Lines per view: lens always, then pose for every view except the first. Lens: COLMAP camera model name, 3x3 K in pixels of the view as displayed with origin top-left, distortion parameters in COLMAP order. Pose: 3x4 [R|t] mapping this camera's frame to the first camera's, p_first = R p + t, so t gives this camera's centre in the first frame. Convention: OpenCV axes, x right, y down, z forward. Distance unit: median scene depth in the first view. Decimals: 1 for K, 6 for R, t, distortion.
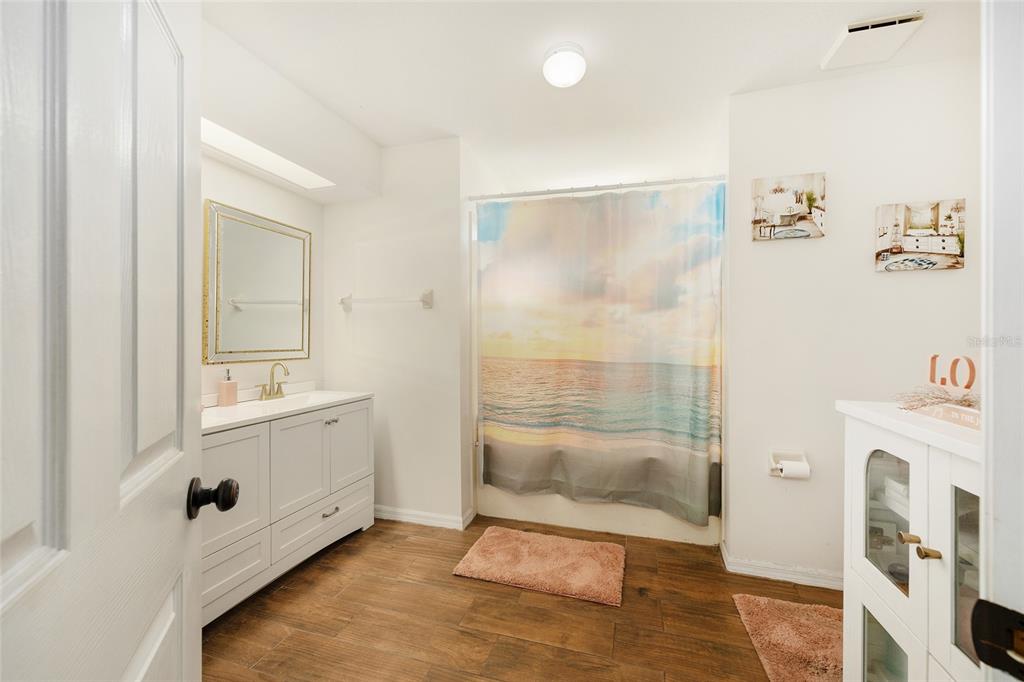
lens RADIAL K [[407.2, 0, 512.0], [0, 407.2, 341.0], [0, 0, 1]] dist [0.001089, 0.000420]
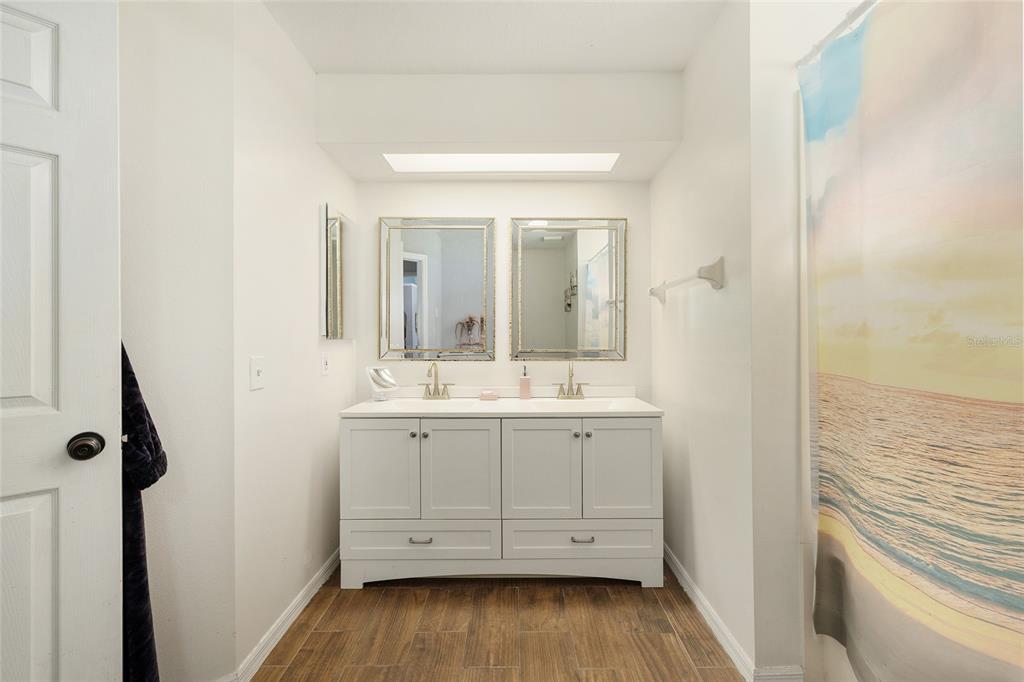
lens RADIAL K [[407.2, 0, 512.0], [0, 407.2, 341.0], [0, 0, 1]] dist [0.001089, 0.000420]
pose [[0.310631, 0.004081, -0.950522, 0.292833], [-0.003576, 0.999989, 0.003125, -0.001775], [0.950524, 0.002428, 0.310642, 0.527164]]
